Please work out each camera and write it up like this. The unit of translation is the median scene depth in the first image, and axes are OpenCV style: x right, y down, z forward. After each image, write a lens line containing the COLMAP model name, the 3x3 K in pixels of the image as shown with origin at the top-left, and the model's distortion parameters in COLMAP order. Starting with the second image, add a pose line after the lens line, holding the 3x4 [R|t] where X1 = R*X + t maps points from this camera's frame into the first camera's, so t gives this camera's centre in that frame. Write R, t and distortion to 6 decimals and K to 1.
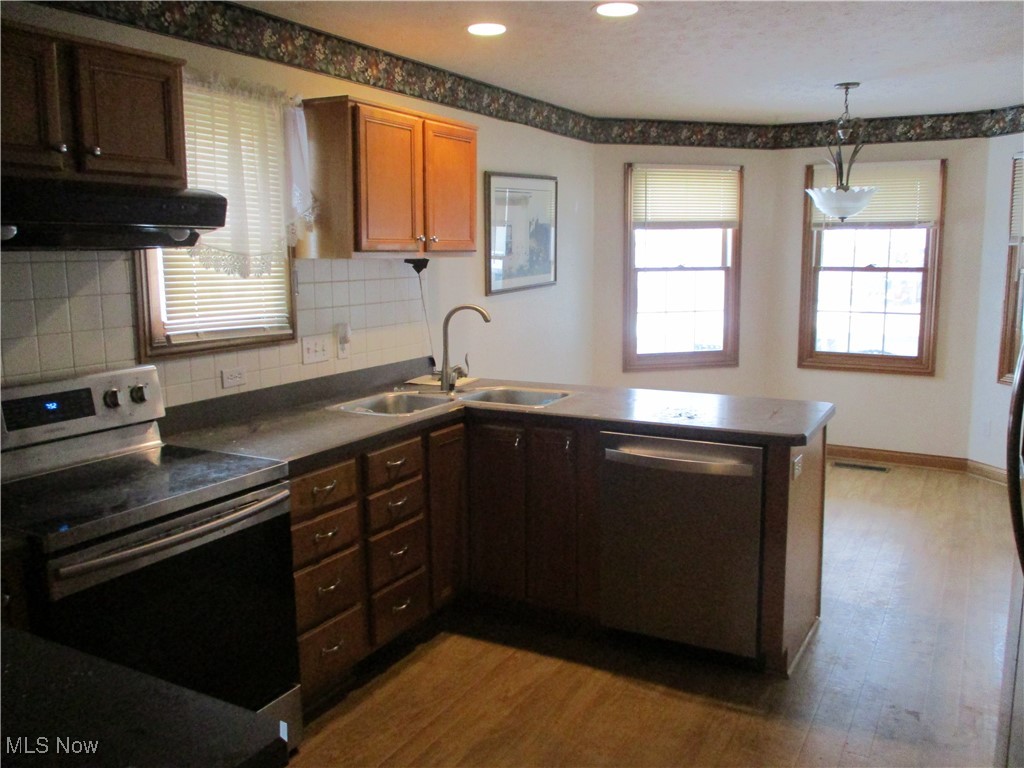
lens RADIAL K [[862.3, 0, 505.0], [0, 862.3, 382.6], [0, 0, 1]] dist [-0.037148, 0.003770]
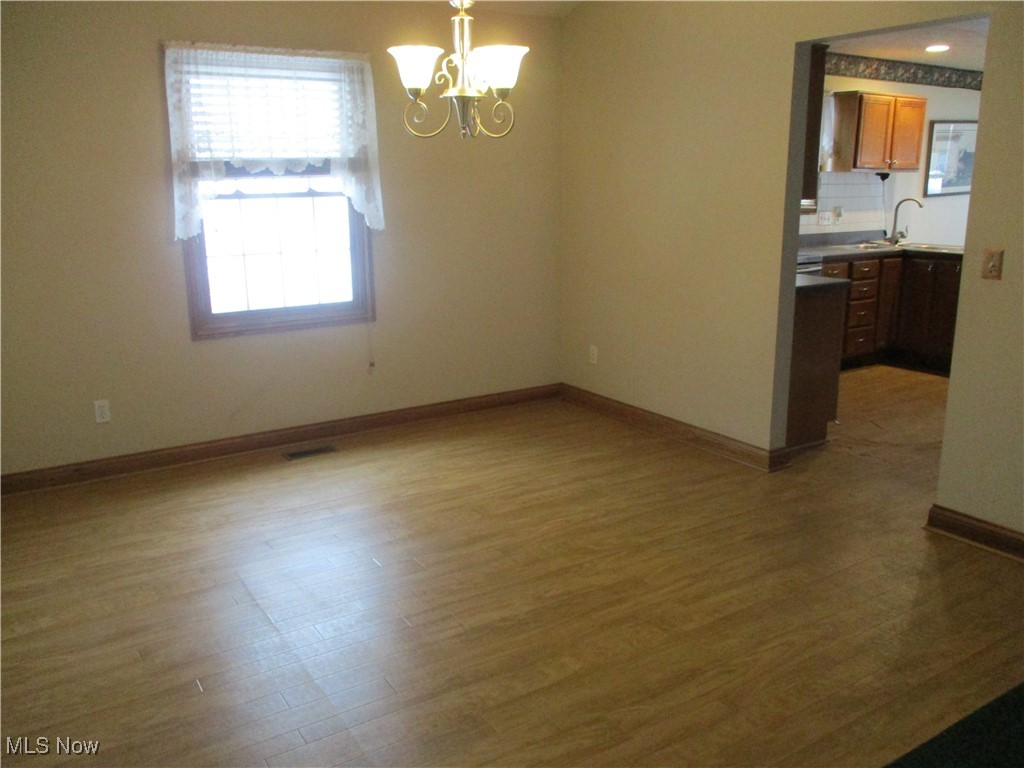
lens RADIAL K [[862.3, 0, 505.0], [0, 862.3, 382.6], [0, 0, 1]] dist [-0.037148, 0.003770]
pose [[0.885879, 0.109522, -0.450804, 0.053568], [-0.070412, 0.992218, 0.102690, 0.172405], [0.458542, -0.059229, 0.886697, -1.027860]]
